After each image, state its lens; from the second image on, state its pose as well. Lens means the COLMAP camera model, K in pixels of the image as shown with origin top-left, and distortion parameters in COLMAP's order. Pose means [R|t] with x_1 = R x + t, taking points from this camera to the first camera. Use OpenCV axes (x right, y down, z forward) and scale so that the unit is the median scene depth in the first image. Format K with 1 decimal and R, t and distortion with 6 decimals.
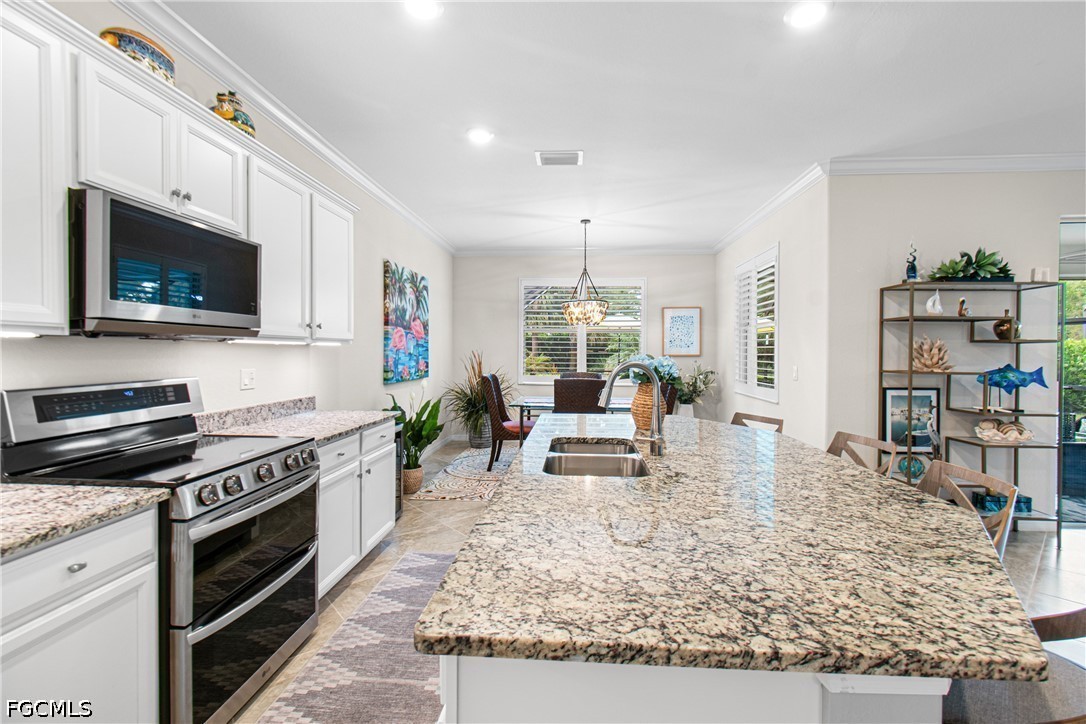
lens RADIAL K [[477.8, 0, 554.4], [0, 477.8, 347.8], [0, 0, 1]] dist [0.002567, -0.003277]
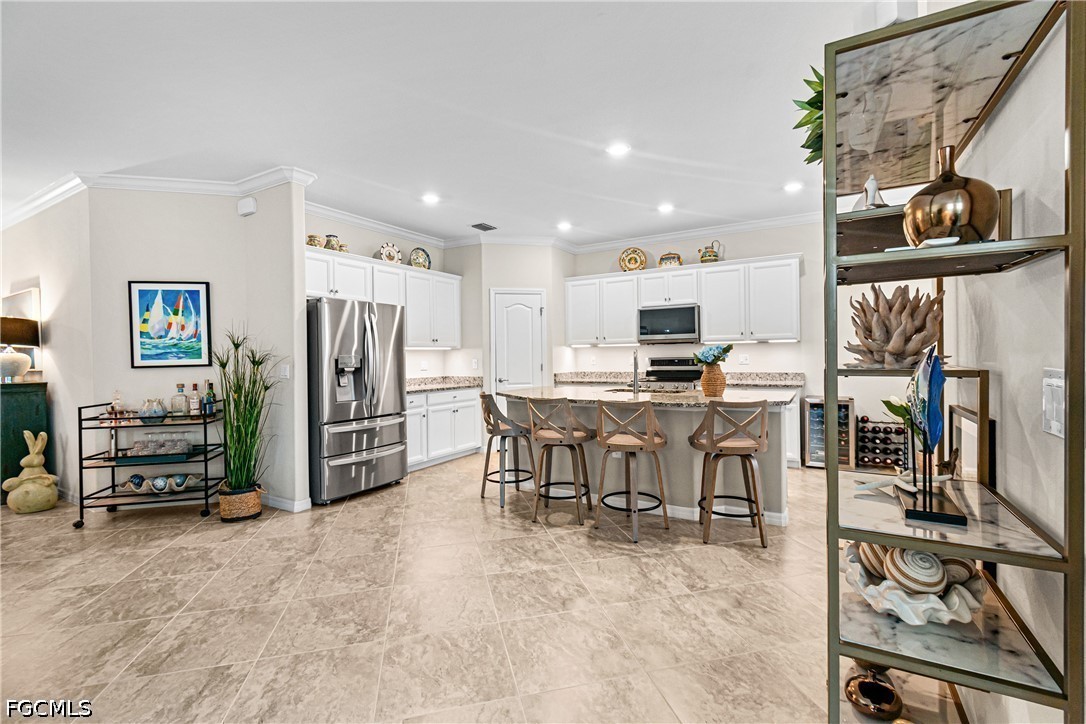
lens RADIAL K [[477.8, 0, 551.0], [0, 477.8, 354.6], [0, 0, 1]] dist [0.002567, -0.003277]
pose [[-0.444184, -0.000851, -0.895935, 1.468702], [0.021053, 0.999714, -0.011387, 0.042700], [0.895688, -0.023920, -0.444039, 1.040239]]
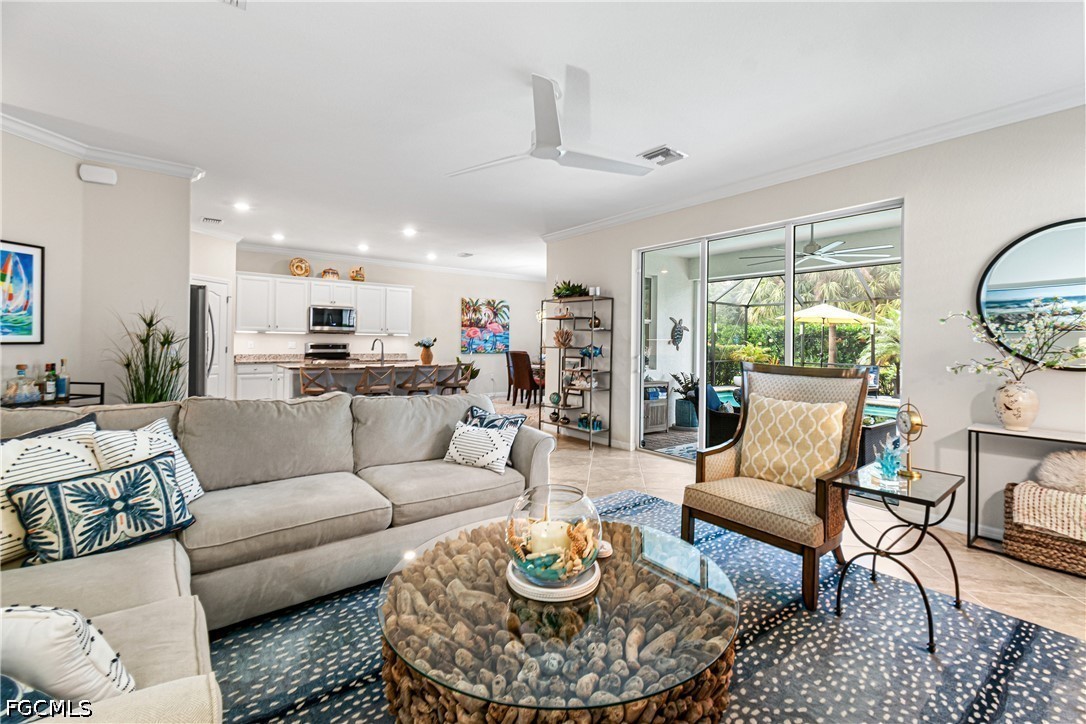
lens RADIAL K [[477.8, 0, 552.4], [0, 477.8, 339.2], [0, 0, 1]] dist [0.002567, -0.003277]
pose [[0.673124, -0.002374, -0.739526, 2.398957], [-0.001511, 0.999988, -0.004585, 0.030784], [0.739528, 0.004204, 0.673112, -0.304816]]
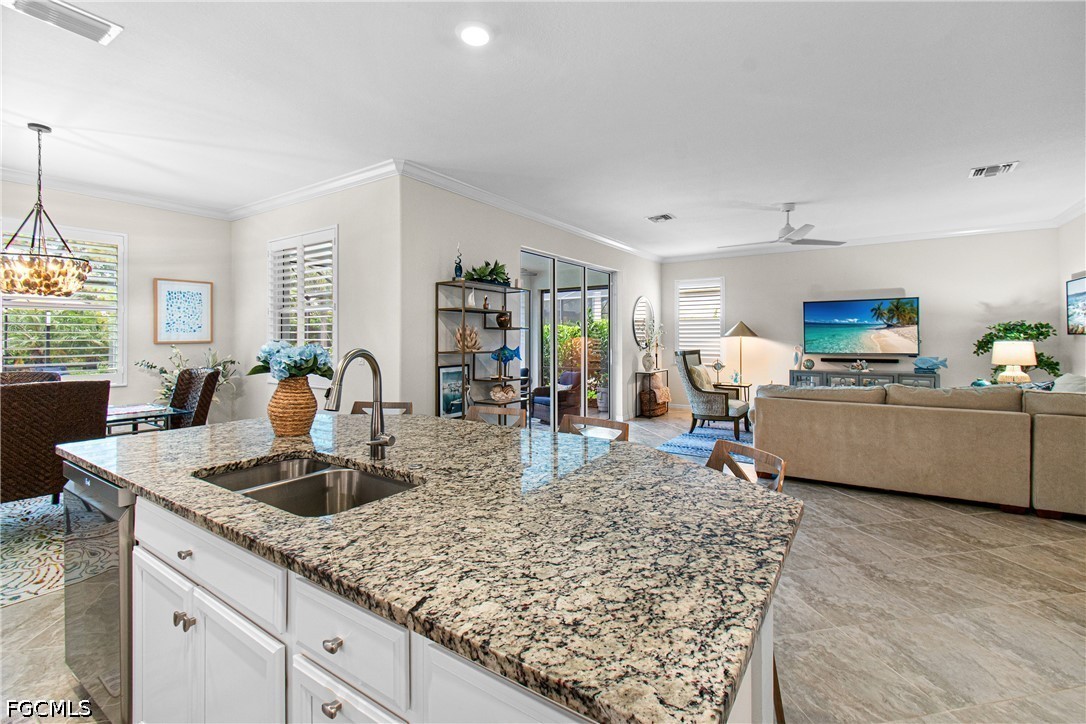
lens RADIAL K [[477.8, 0, 550.1], [0, 477.8, 330.4], [0, 0, 1]] dist [0.002567, -0.003277]
pose [[0.499493, 0.007378, 0.866286, -0.241995], [-0.003462, 0.999973, -0.006520, 0.000368], [-0.866311, 0.000258, 0.499505, 0.202680]]
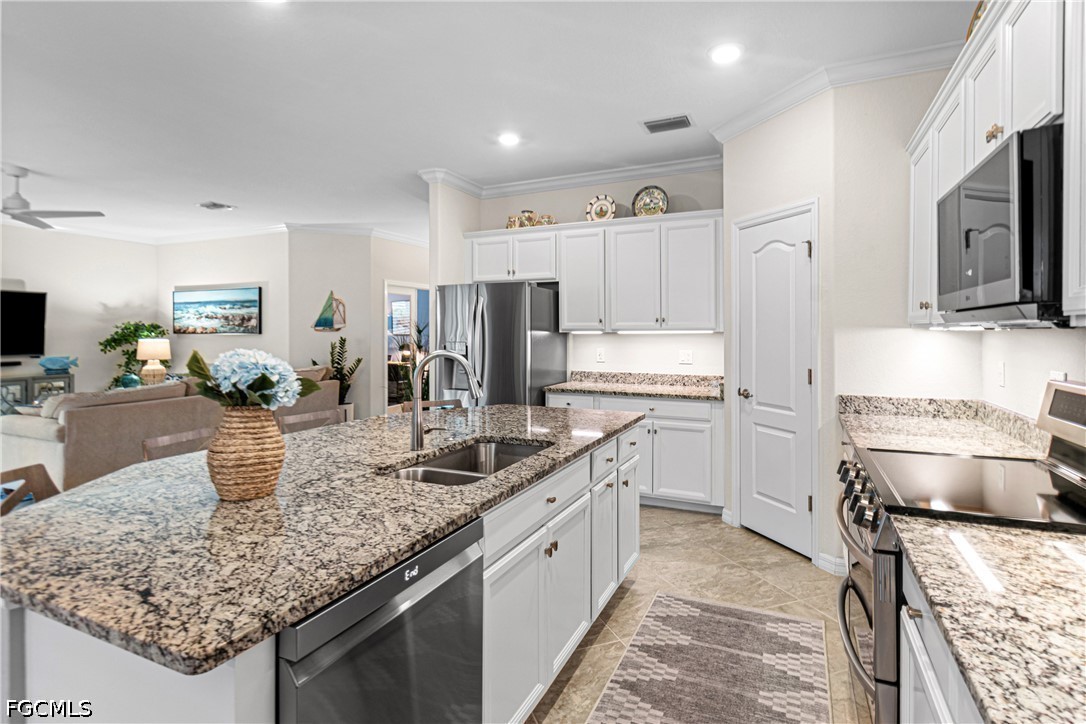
lens RADIAL K [[540.2, 0, 553.9], [0, 540.2, 332.9], [0, 0, 1]] dist [0.002649, -0.007883]
pose [[-0.938468, -0.003417, 0.345350, -0.269409], [-0.005206, 0.999977, -0.004253, -0.004089], [-0.345327, -0.005789, -0.938464, 1.220116]]
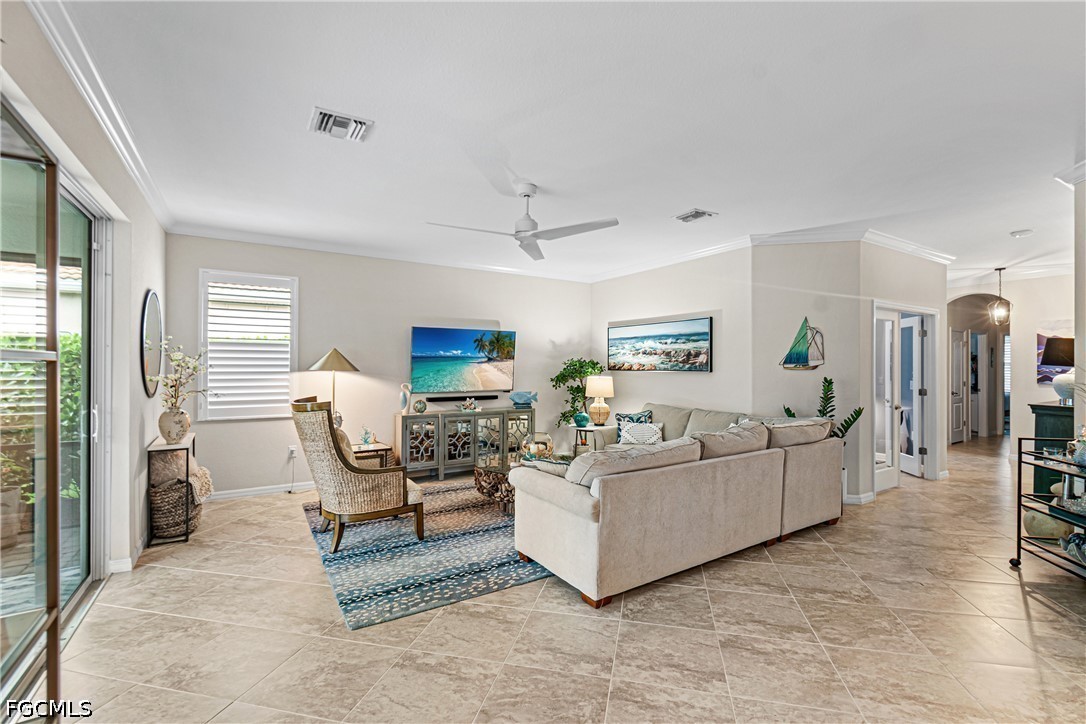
lens RADIAL K [[477.8, 0, 547.3], [0, 477.8, 364.9], [0, 0, 1]] dist [0.002567, -0.003277]
pose [[-0.586277, -0.004352, 0.810099, 0.678660], [-0.014134, 0.999888, -0.004858, -0.011991], [-0.809987, -0.014298, -0.586273, 0.987890]]
